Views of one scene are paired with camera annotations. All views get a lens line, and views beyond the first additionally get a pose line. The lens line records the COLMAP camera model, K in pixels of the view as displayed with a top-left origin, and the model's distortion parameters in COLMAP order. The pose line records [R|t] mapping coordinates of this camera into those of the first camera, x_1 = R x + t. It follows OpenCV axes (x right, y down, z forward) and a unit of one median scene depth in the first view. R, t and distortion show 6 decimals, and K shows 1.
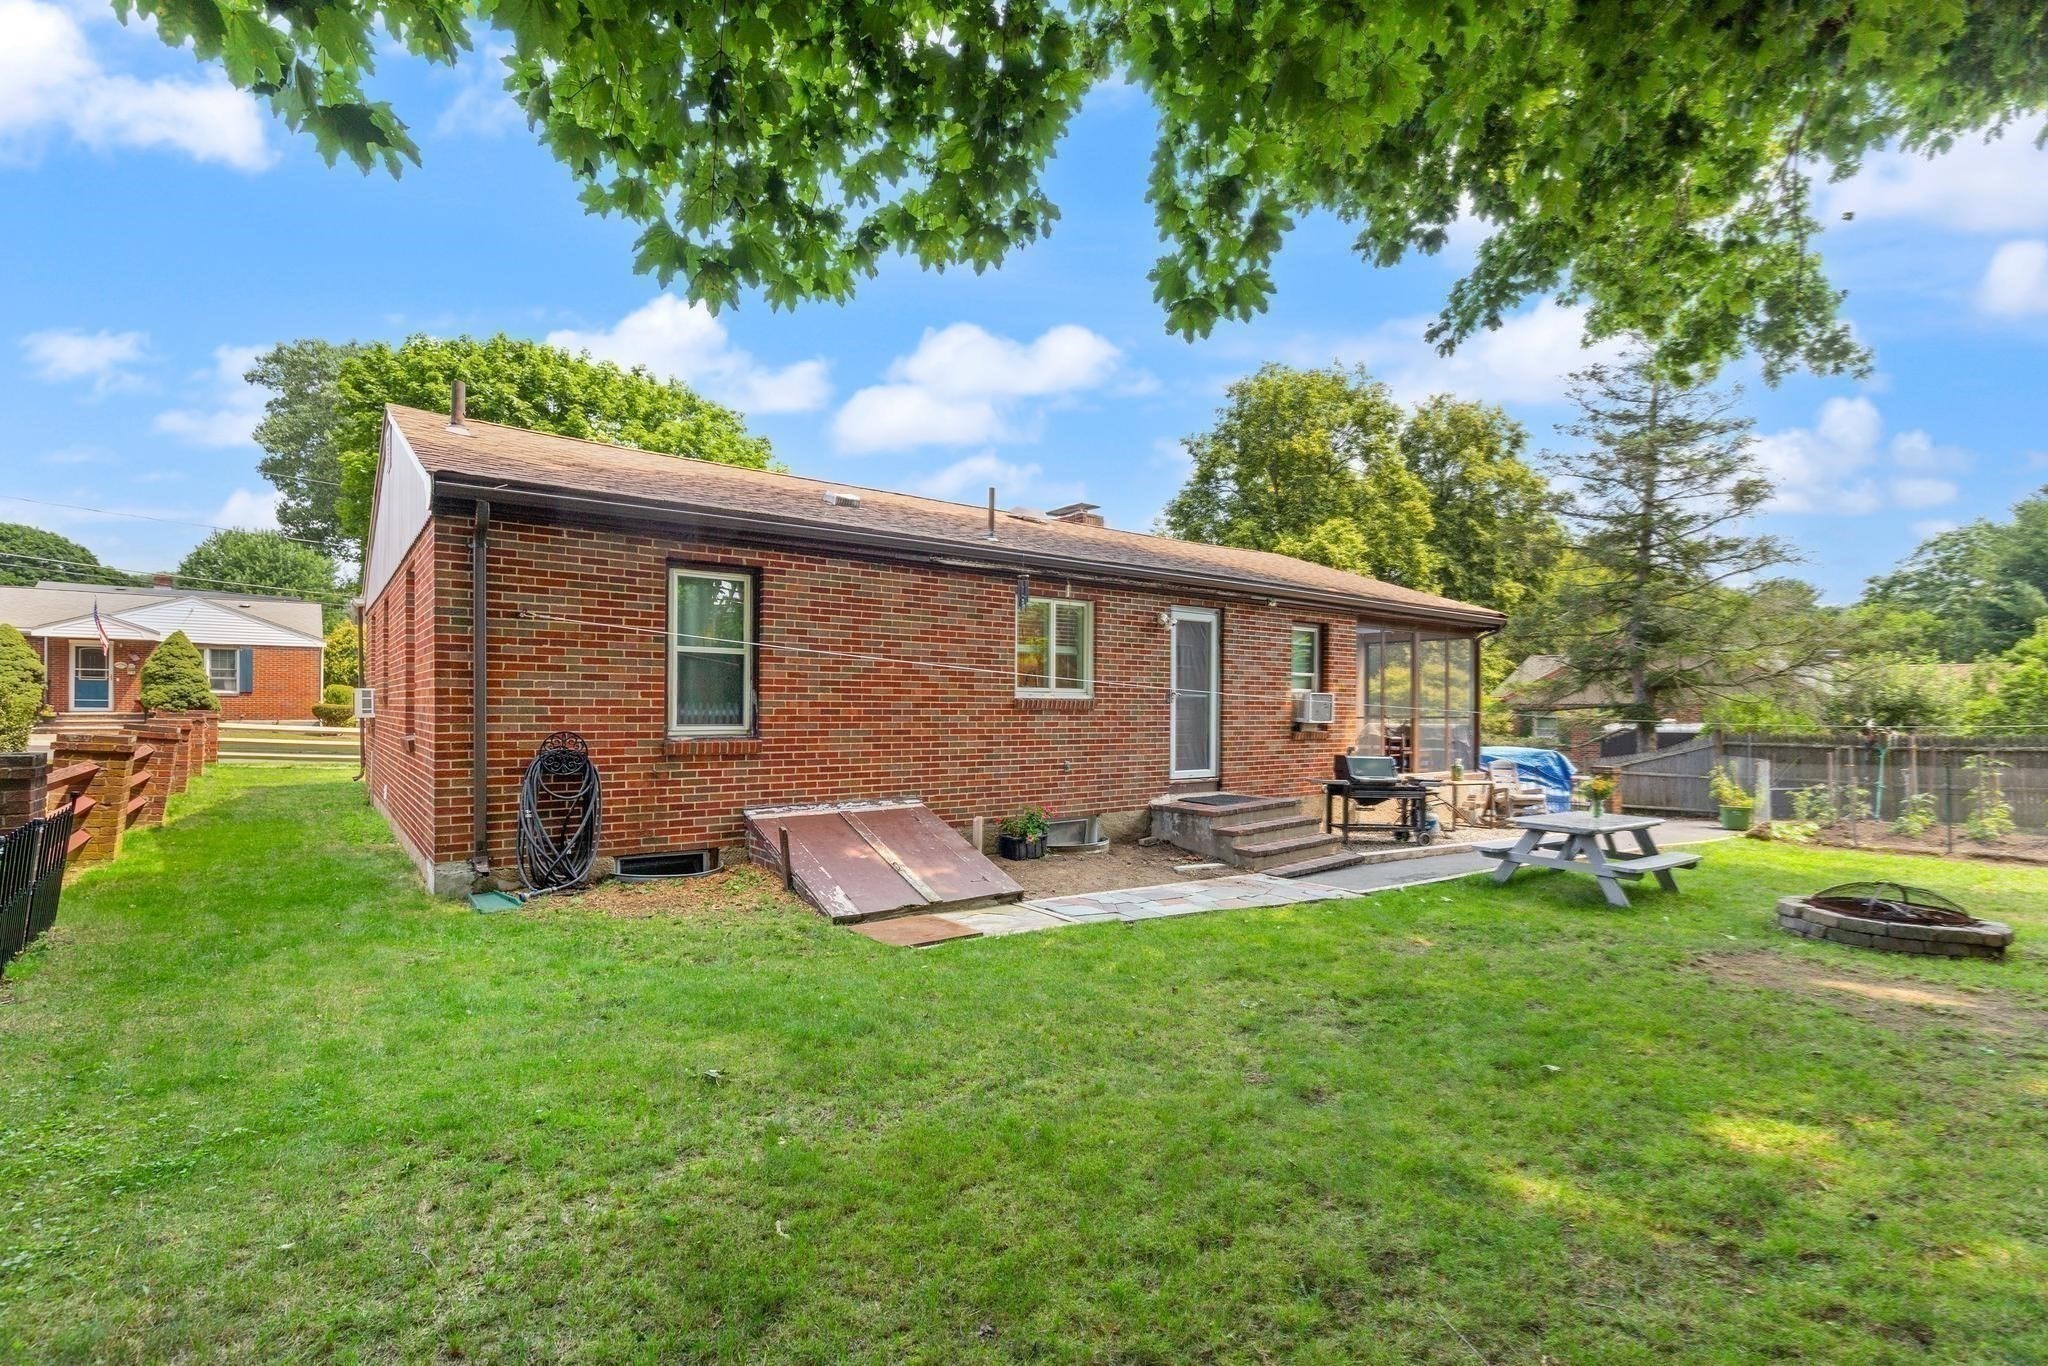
lens RADIAL K [[926.6, 0, 1043.5], [0, 926.6, 683.9], [0, 0, 1]] dist [0.003400, -0.000672]
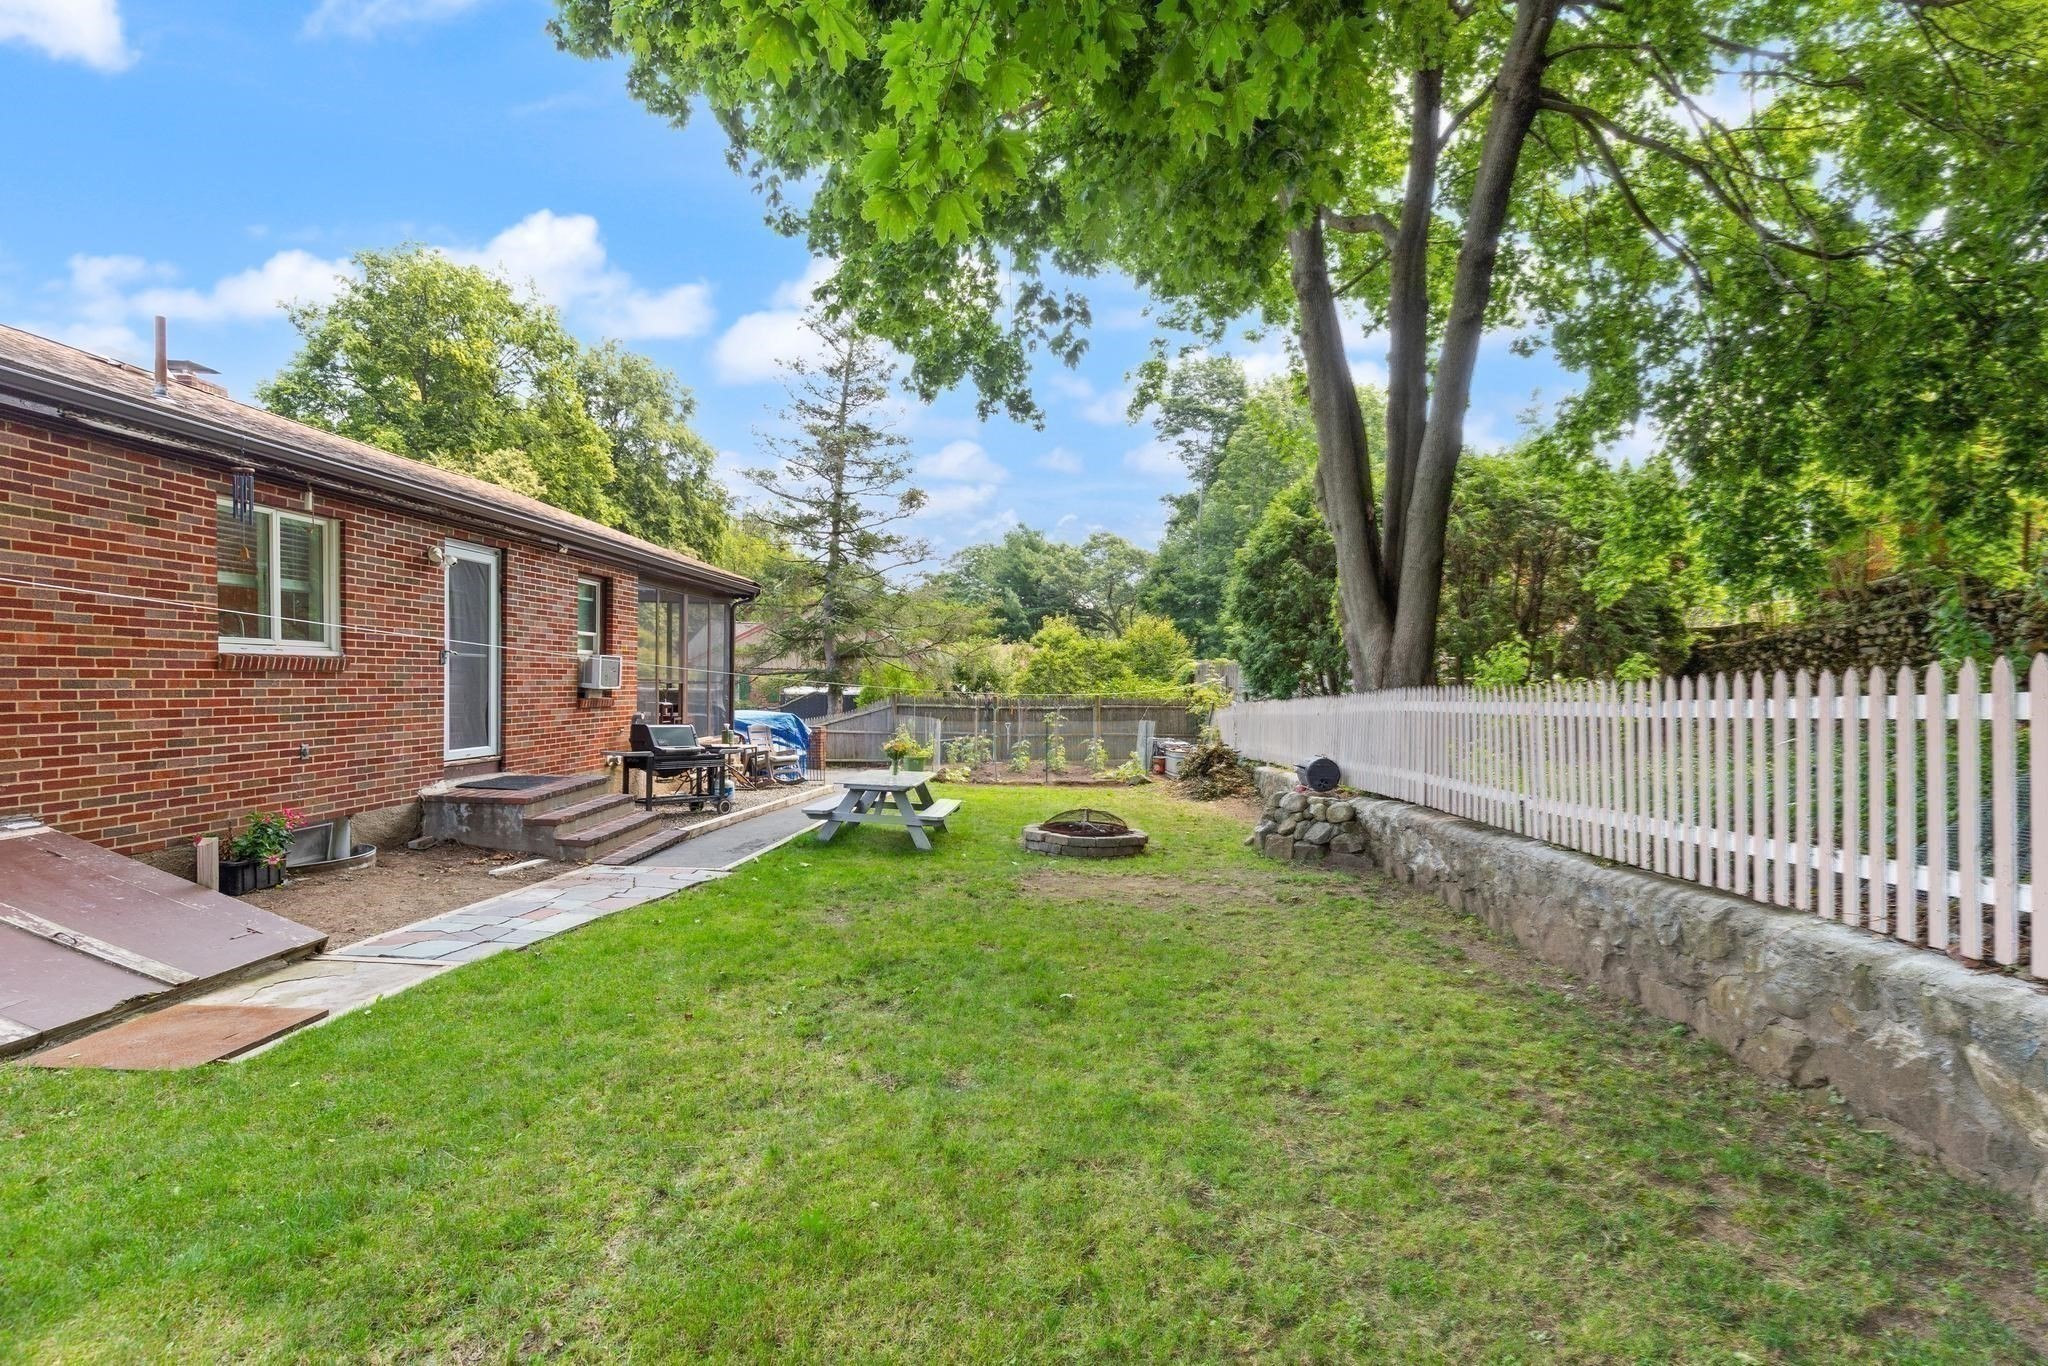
lens RADIAL K [[947.1, 0, 1023.7], [0, 947.1, 697.3], [0, 0, 1]] dist [0.009373, -0.000174]
pose [[0.652235, -0.003216, 0.758010, -0.144722], [-0.041811, 0.998316, 0.040213, -0.003616], [-0.756863, -0.057921, 0.651002, 0.102612]]
